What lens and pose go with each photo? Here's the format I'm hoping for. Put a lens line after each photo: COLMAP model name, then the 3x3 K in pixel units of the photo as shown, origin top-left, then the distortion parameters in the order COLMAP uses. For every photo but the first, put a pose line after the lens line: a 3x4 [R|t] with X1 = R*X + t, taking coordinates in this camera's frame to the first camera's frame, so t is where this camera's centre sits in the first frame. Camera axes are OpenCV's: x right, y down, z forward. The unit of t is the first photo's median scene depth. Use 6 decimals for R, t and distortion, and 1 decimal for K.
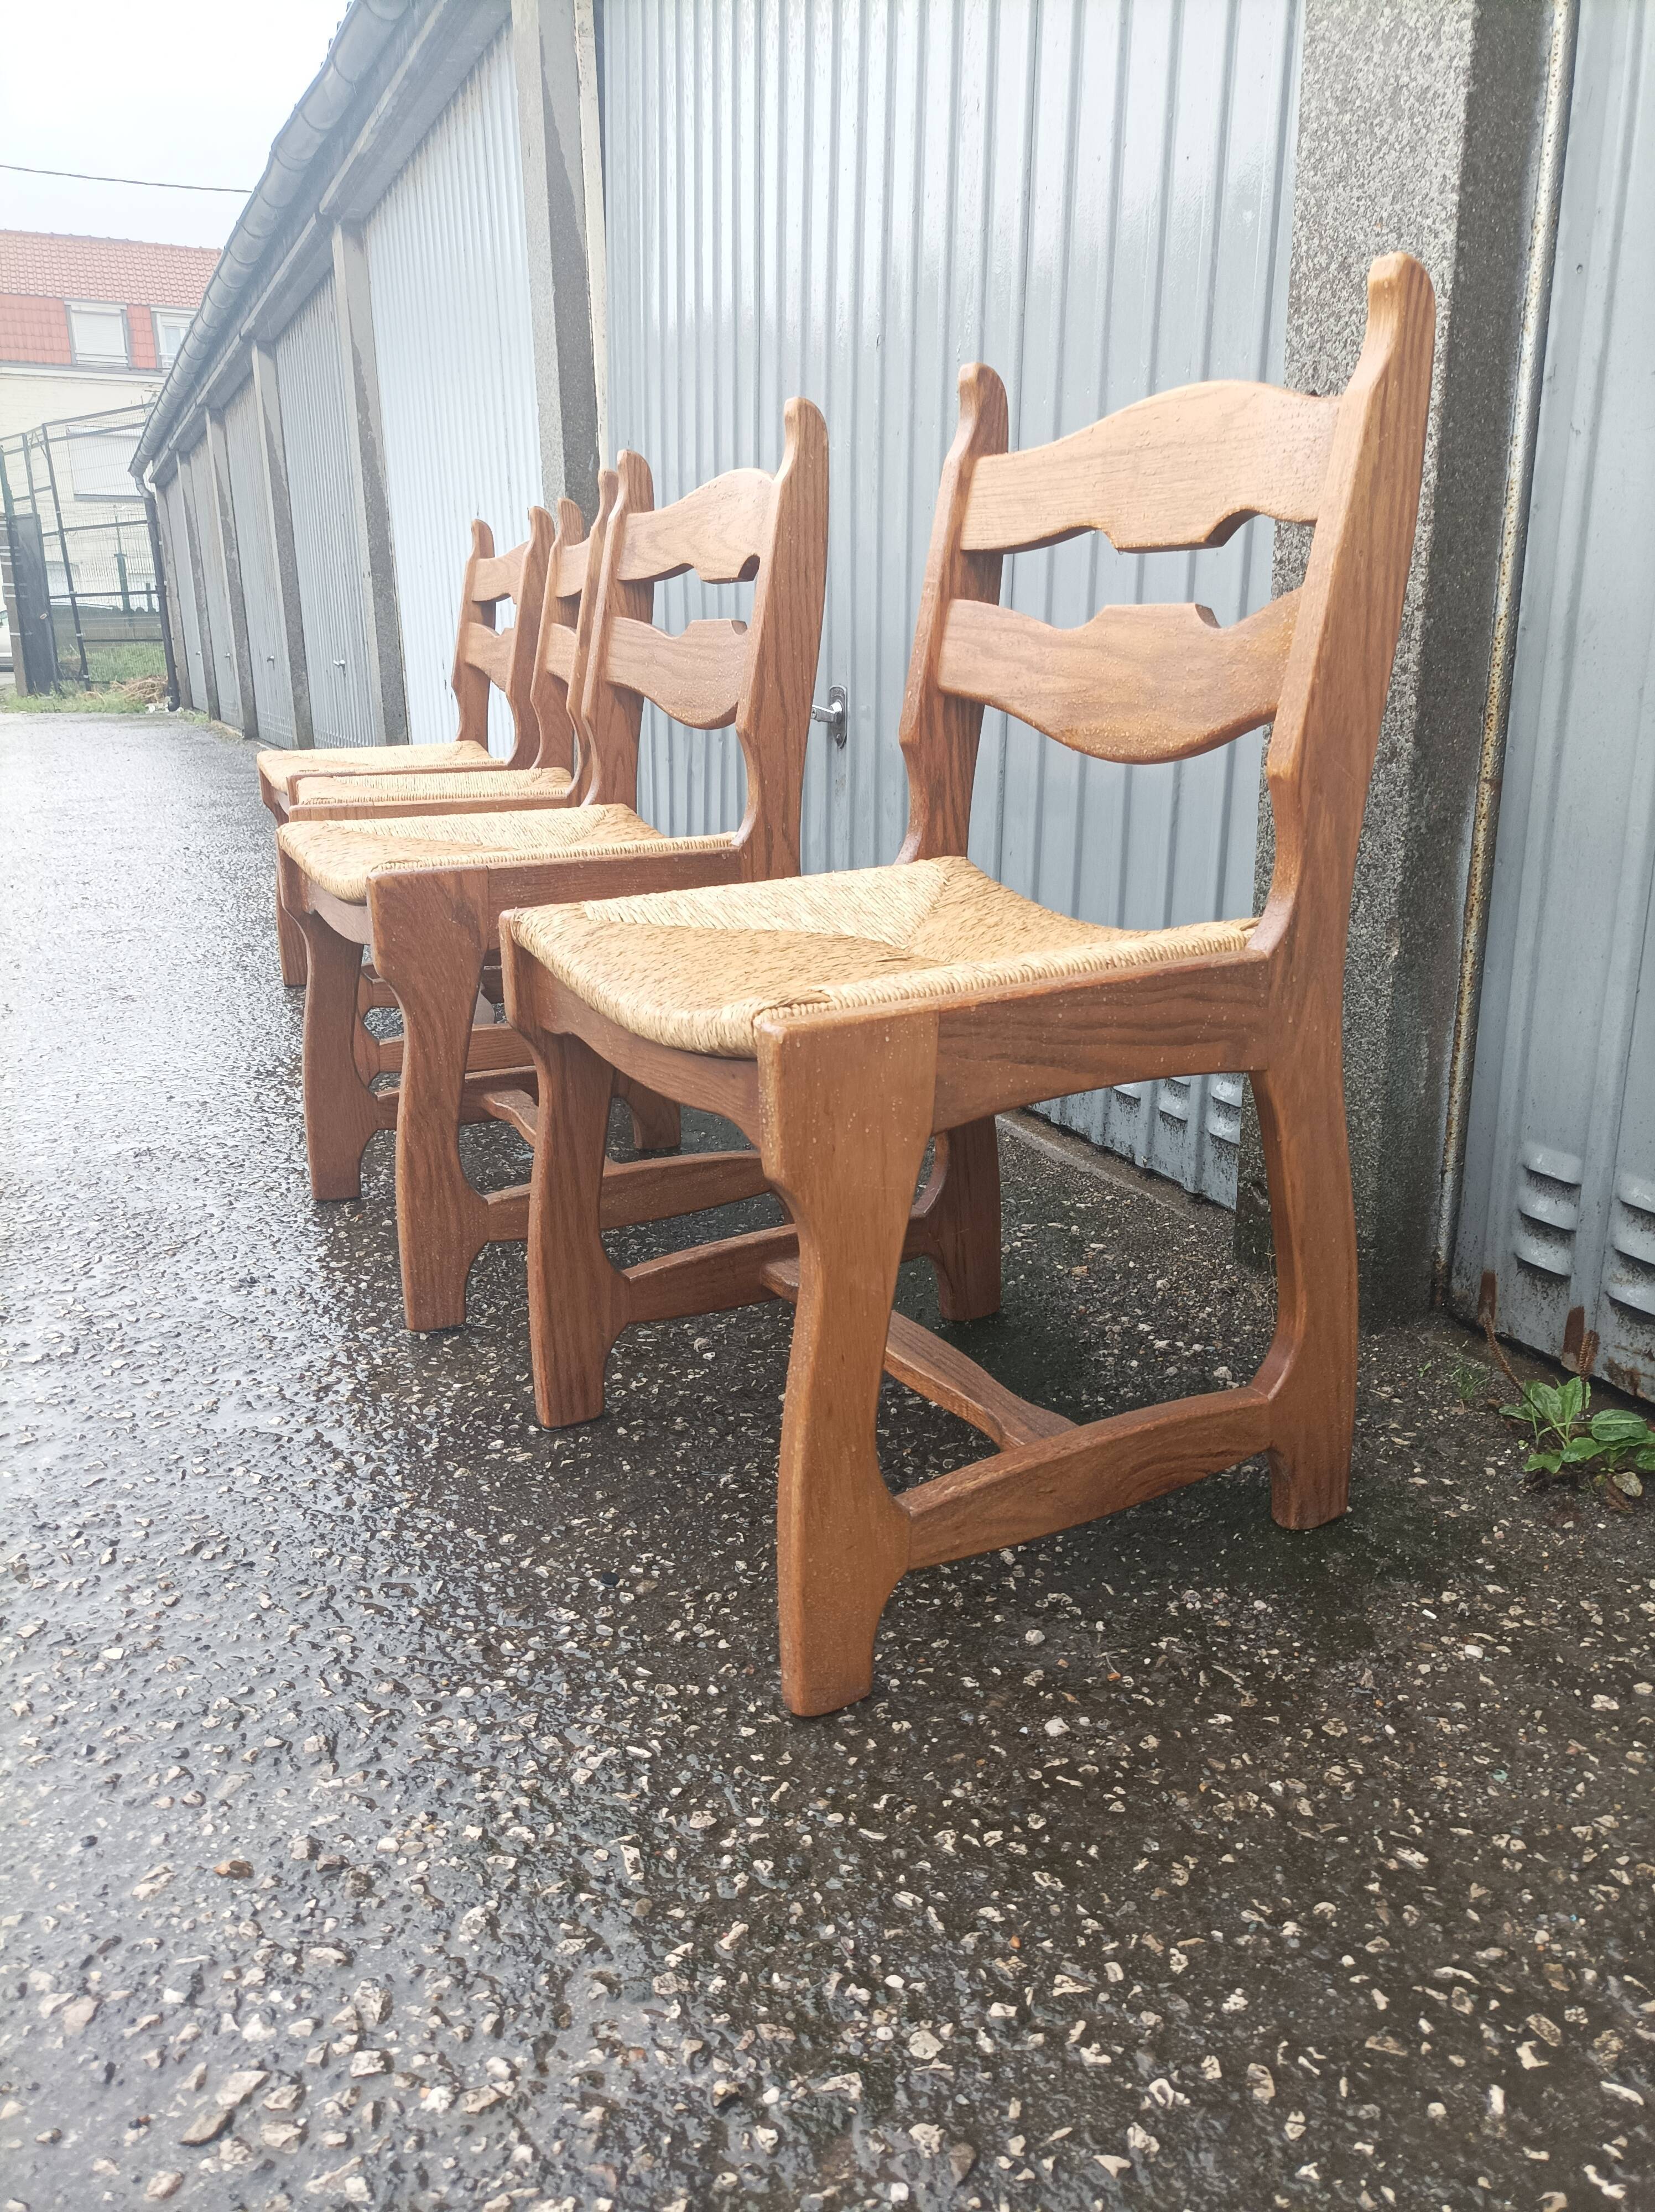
lens RADIAL K [[1654.0, 0, 854.8], [0, 1654.0, 1162.8], [0, 0, 1]] dist [0.030281, -0.017382]
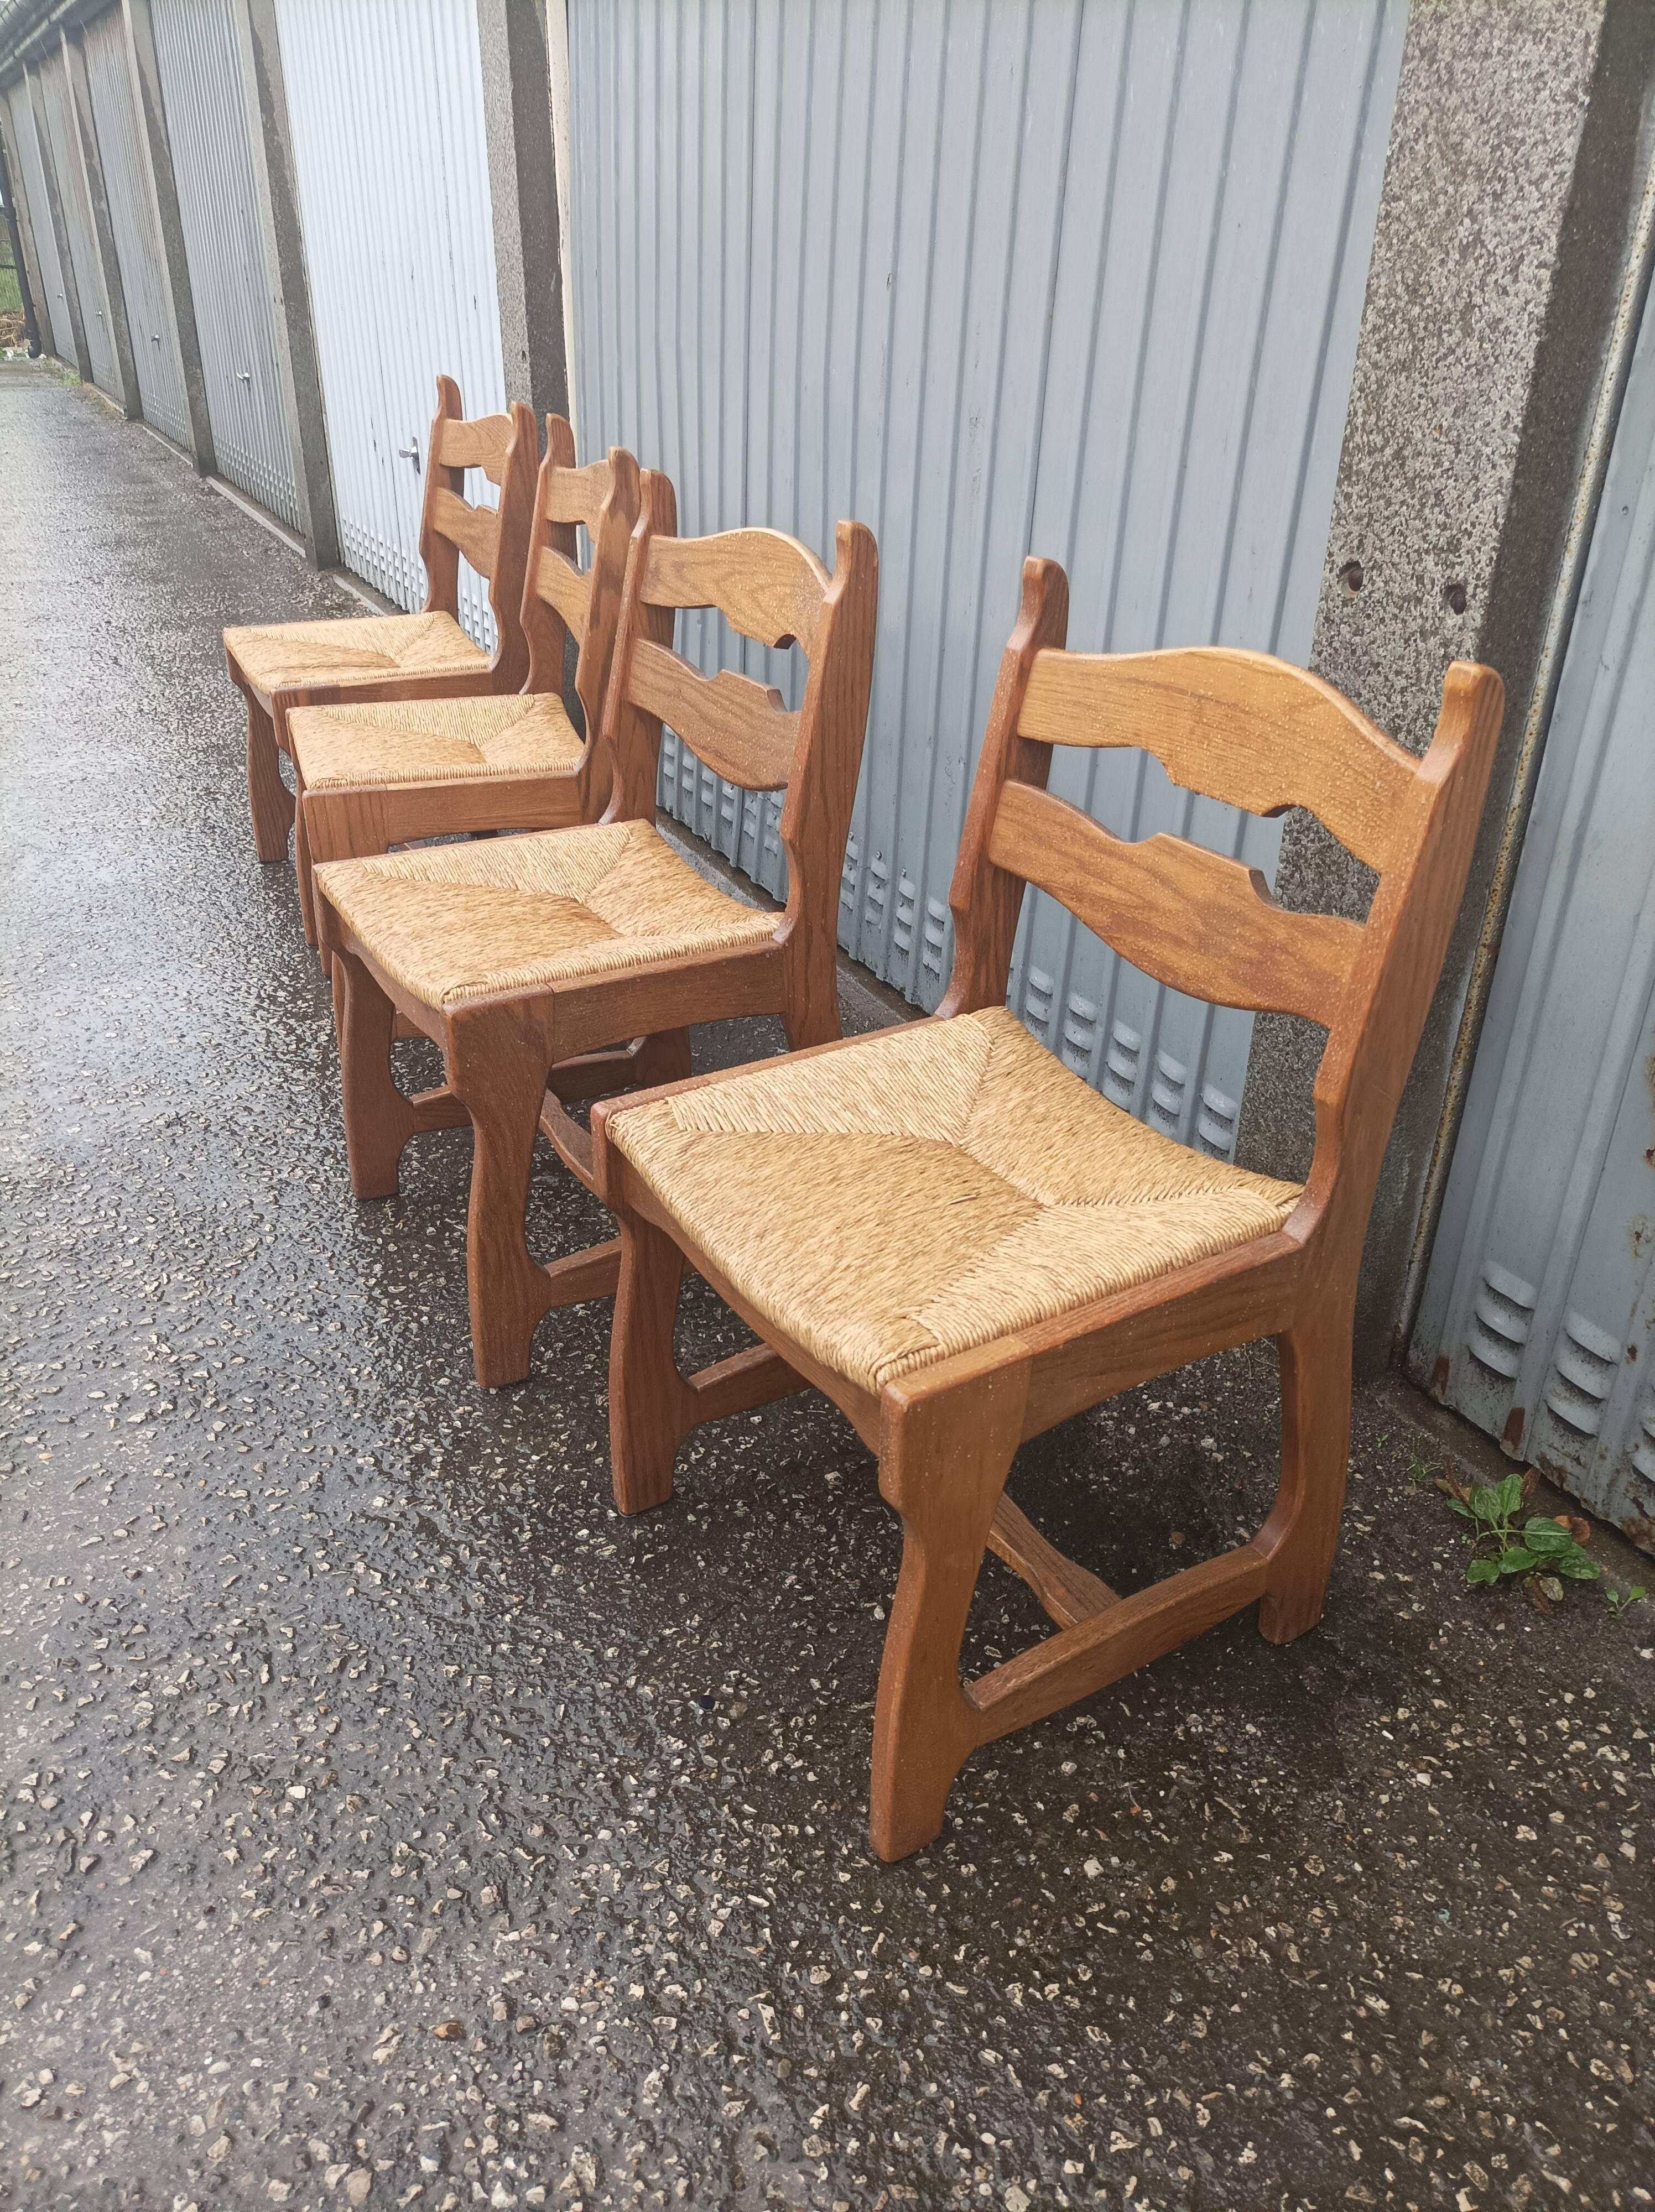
lens RADIAL K [[1654.0, 0, 844.2], [0, 1654.0, 1135.6], [0, 0, 1]] dist [0.030281, -0.017382]
pose [[0.998370, 0.006159, 0.056739, -0.114412], [-0.017602, 0.978927, 0.203452, -0.368852], [-0.054290, -0.204119, 0.977440, -0.074687]]
